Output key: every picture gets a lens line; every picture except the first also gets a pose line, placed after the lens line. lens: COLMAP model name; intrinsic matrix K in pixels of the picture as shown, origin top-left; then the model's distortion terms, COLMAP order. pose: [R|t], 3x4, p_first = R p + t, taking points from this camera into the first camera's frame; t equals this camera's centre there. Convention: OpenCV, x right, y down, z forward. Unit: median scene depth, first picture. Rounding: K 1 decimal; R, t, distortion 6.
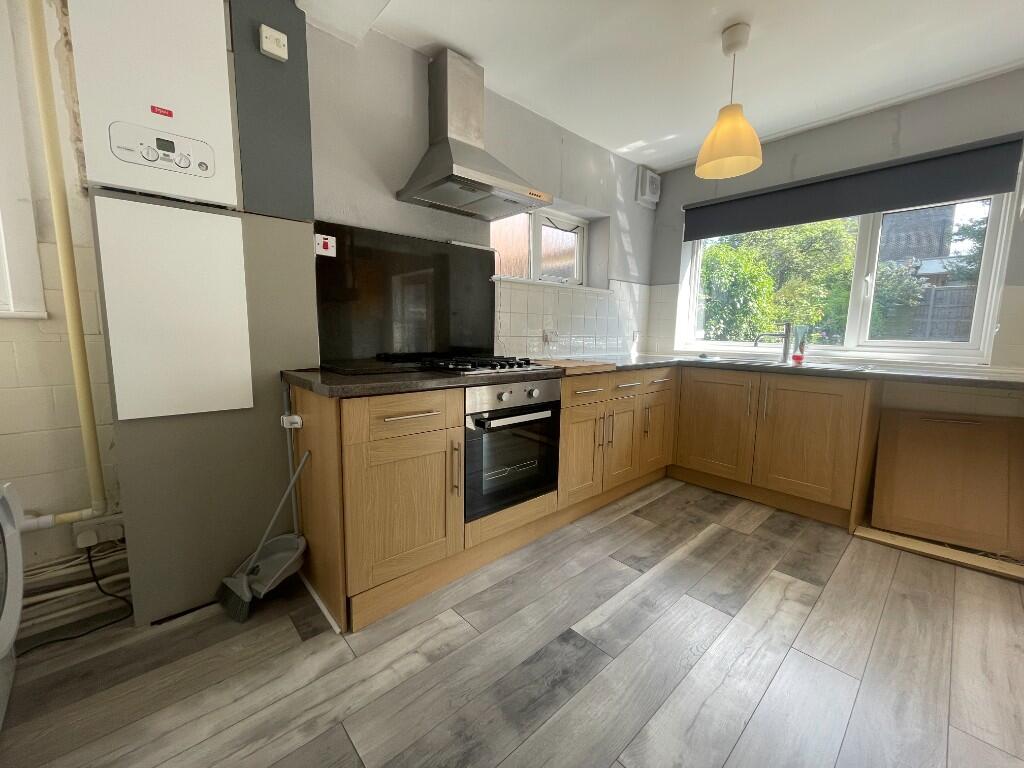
lens RADIAL K [[414.1, 0, 512.8], [0, 414.1, 381.4], [0, 0, 1]] dist [-0.001621, -0.000122]
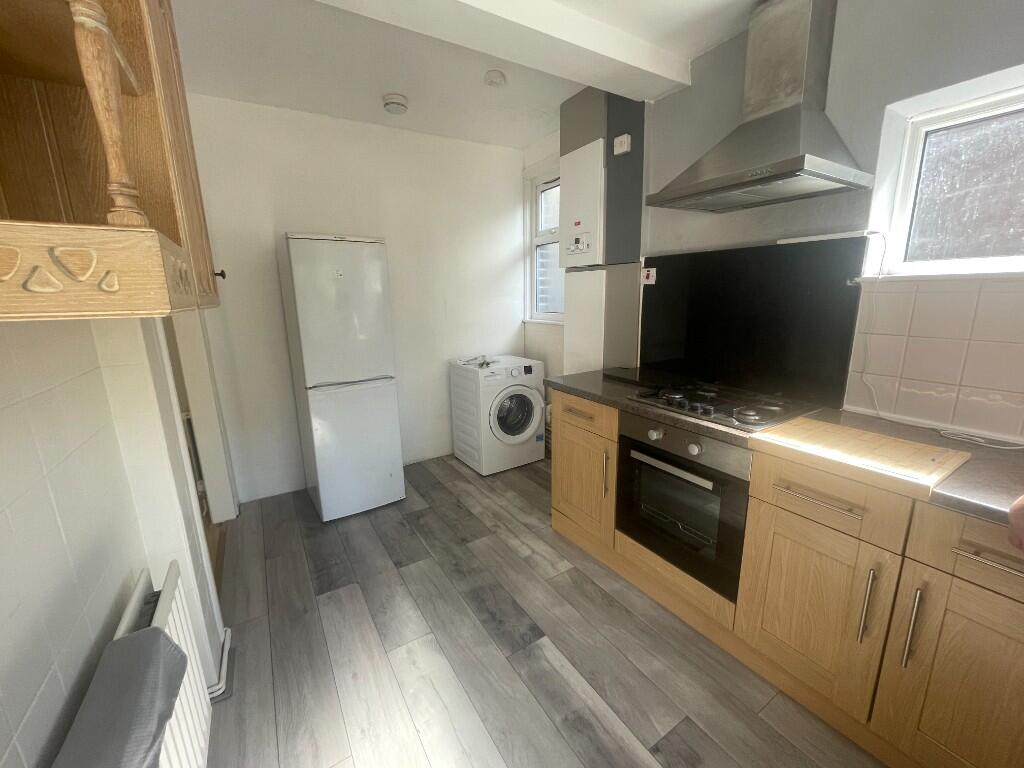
lens RADIAL K [[414.1, 0, 512.8], [0, 414.1, 381.4], [0, 0, 1]] dist [-0.001621, -0.000122]
pose [[-0.176981, 0.200956, -0.963480, 0.955610], [-0.102208, 0.969888, 0.221067, -0.265547], [0.978893, 0.137601, -0.151113, 0.867251]]
